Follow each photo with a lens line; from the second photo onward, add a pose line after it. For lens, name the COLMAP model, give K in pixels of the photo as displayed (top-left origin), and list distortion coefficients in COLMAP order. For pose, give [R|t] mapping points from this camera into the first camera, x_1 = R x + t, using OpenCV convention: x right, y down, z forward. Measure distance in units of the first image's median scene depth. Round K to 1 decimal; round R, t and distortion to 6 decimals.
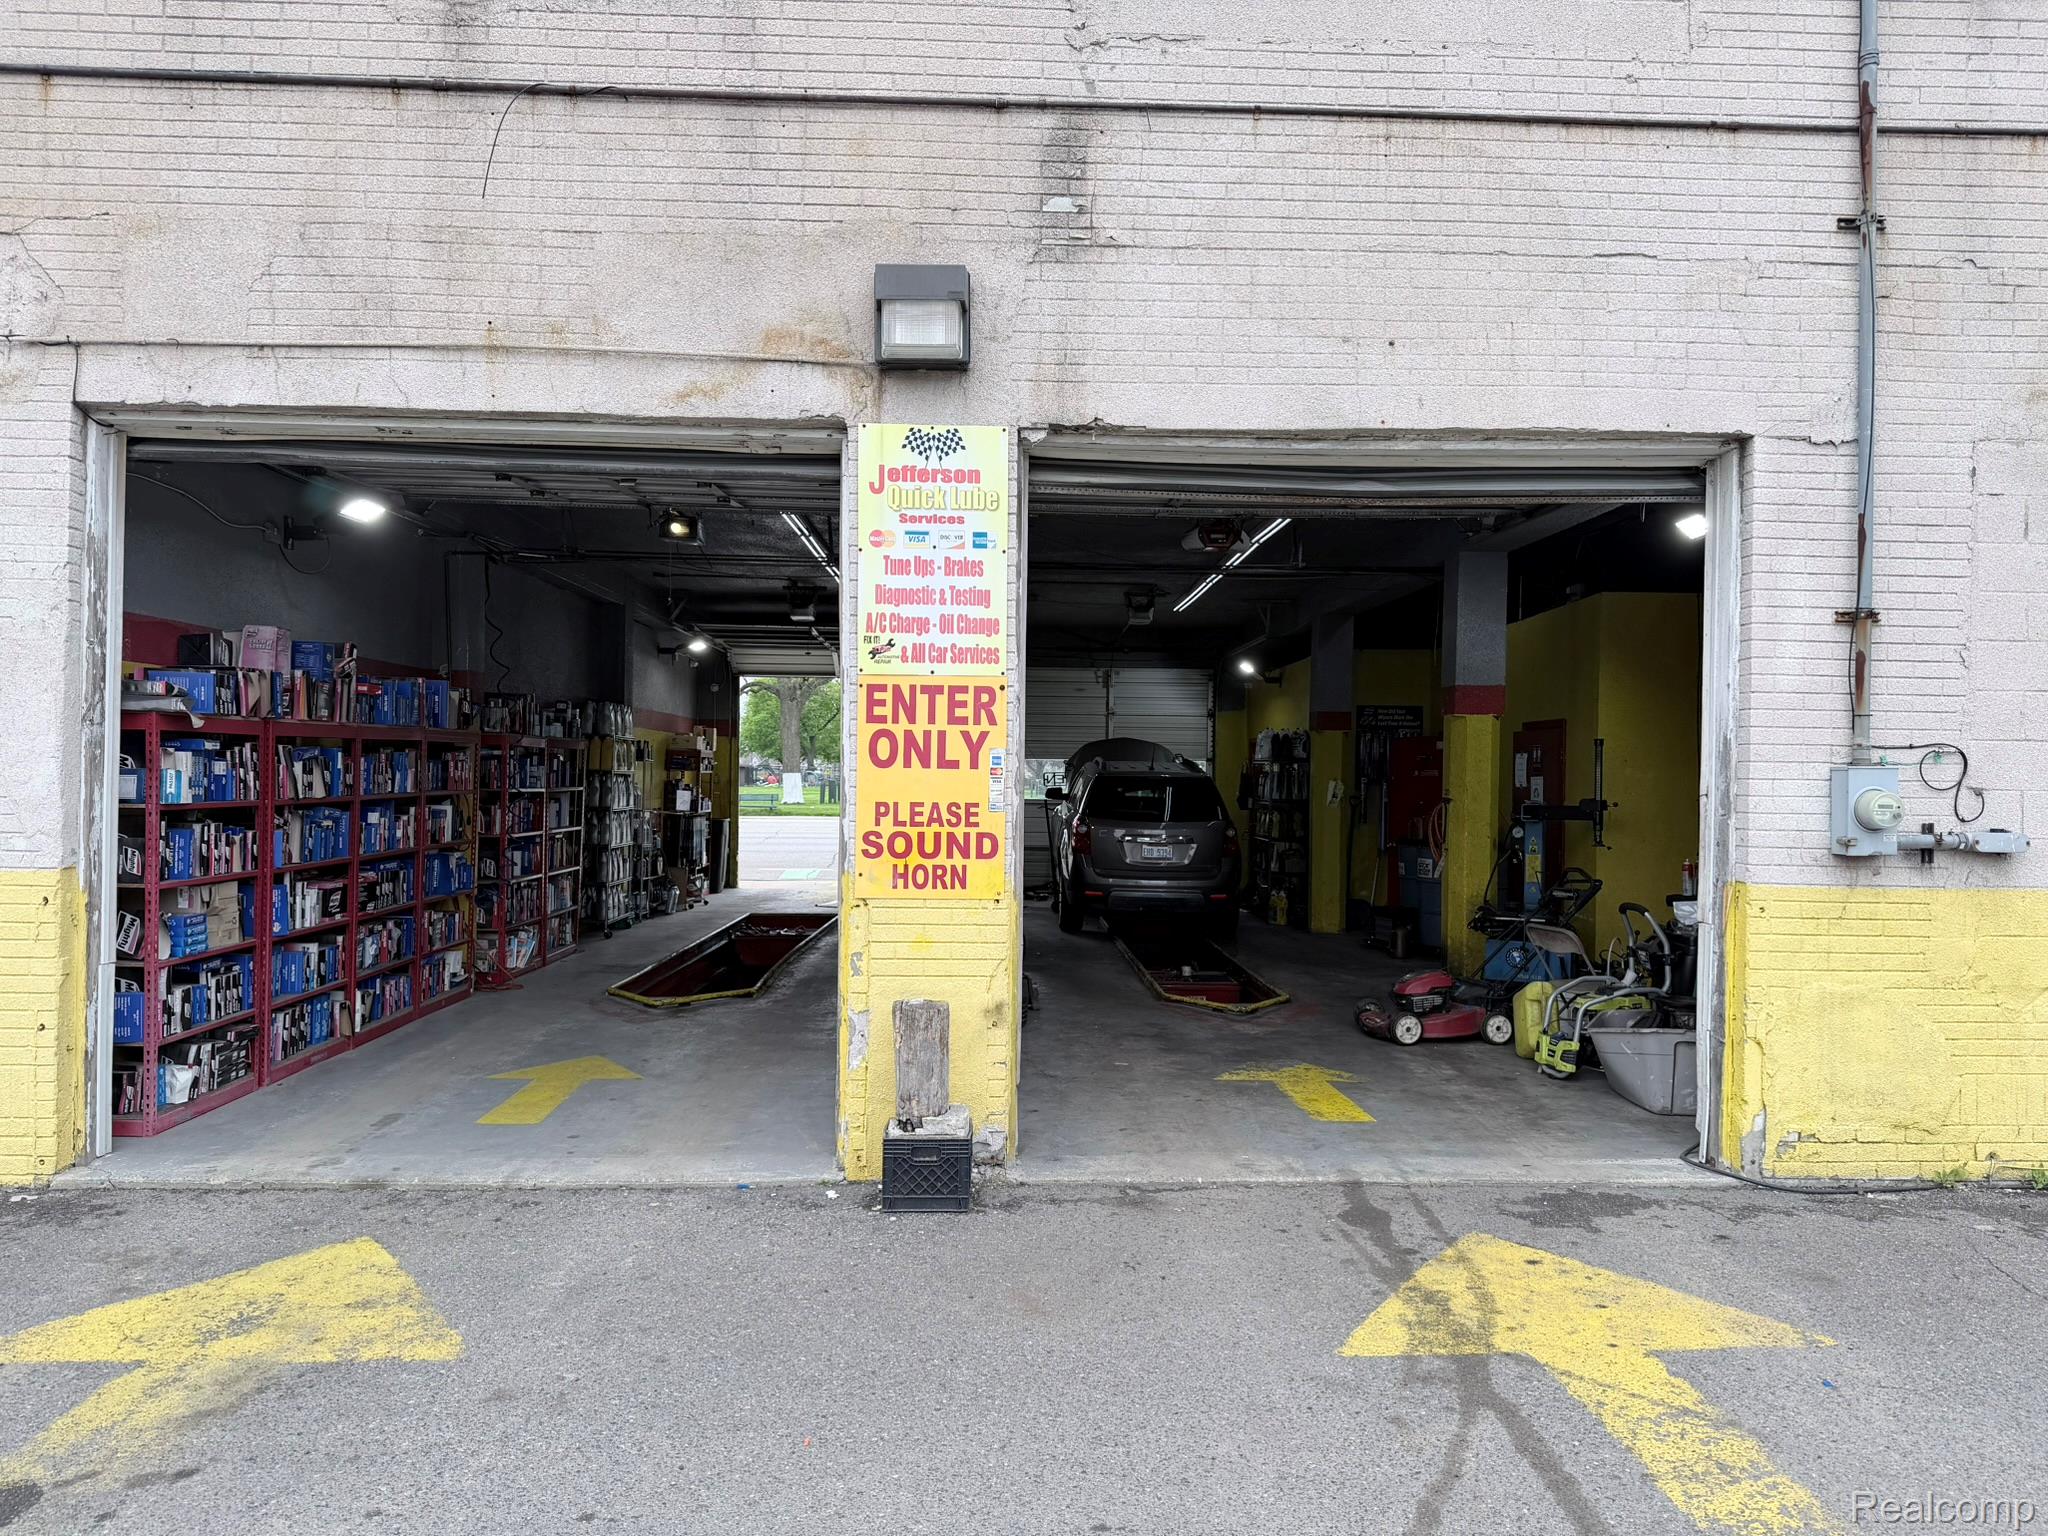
lens RADIAL K [[1448.2, 0, 1030.2], [0, 1448.2, 774.4], [0, 0, 1]] dist [0.058637, -0.075293]
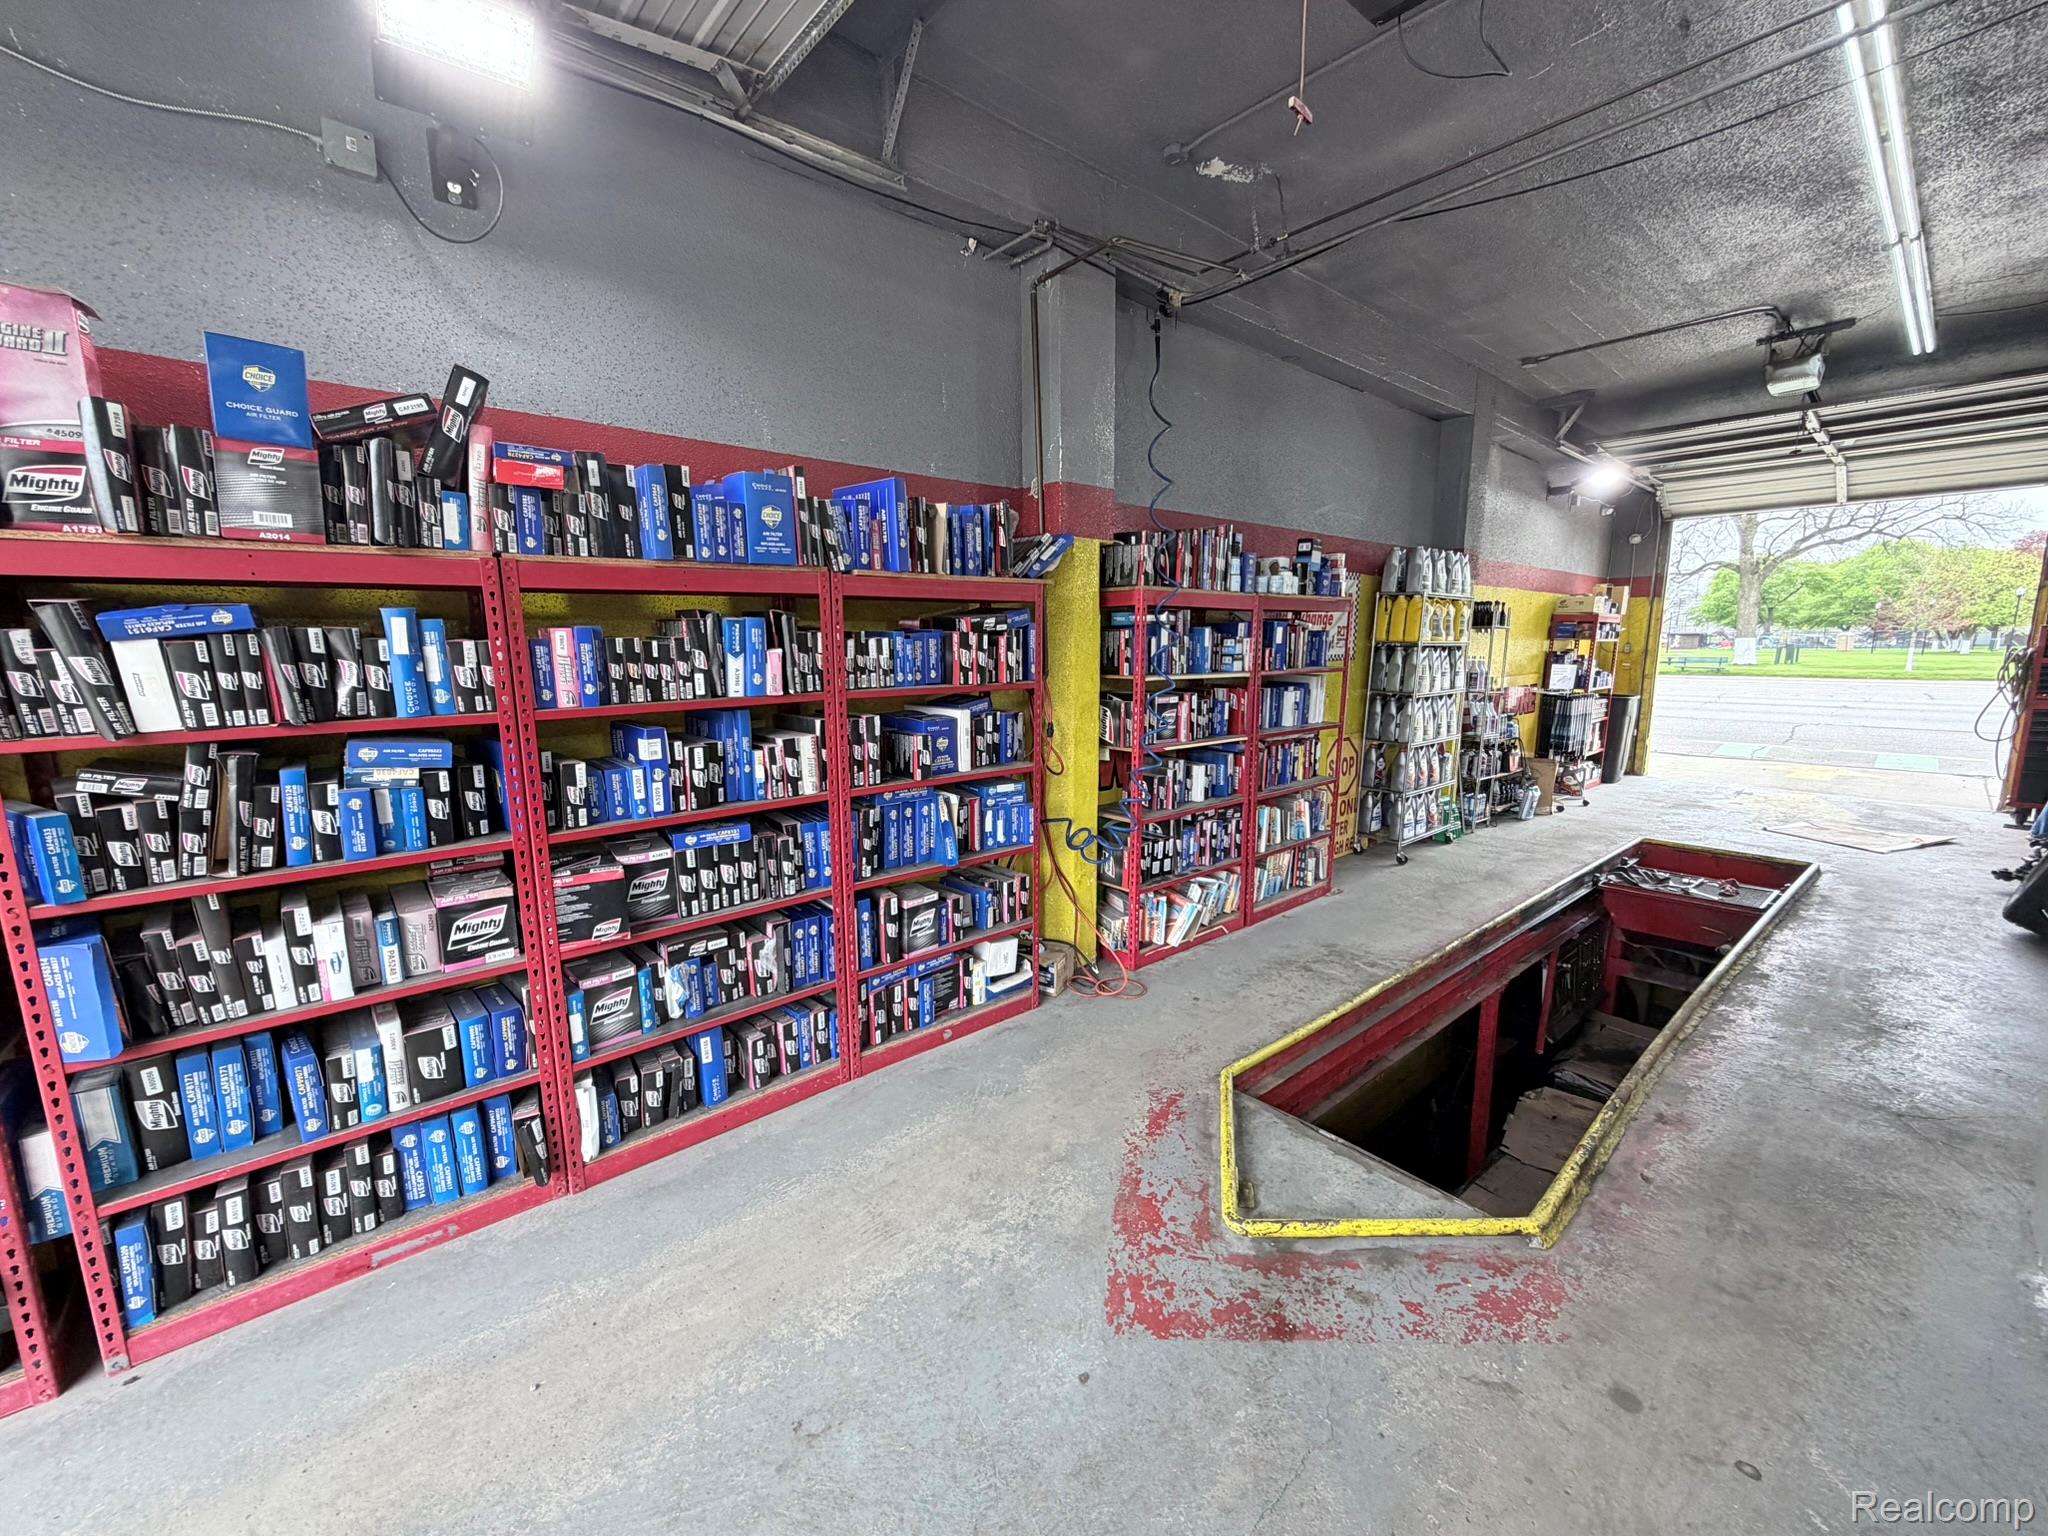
lens RADIAL K [[820.5, 0, 1025.8], [0, 820.5, 775.7], [0, 0, 1]] dist [-0.000119, 0.000069]
pose [[0.639390, 0.109389, -0.761062, -0.072901], [0.013330, 0.988102, 0.153222, -0.001621], [0.768767, -0.108114, 0.630324, 0.455975]]
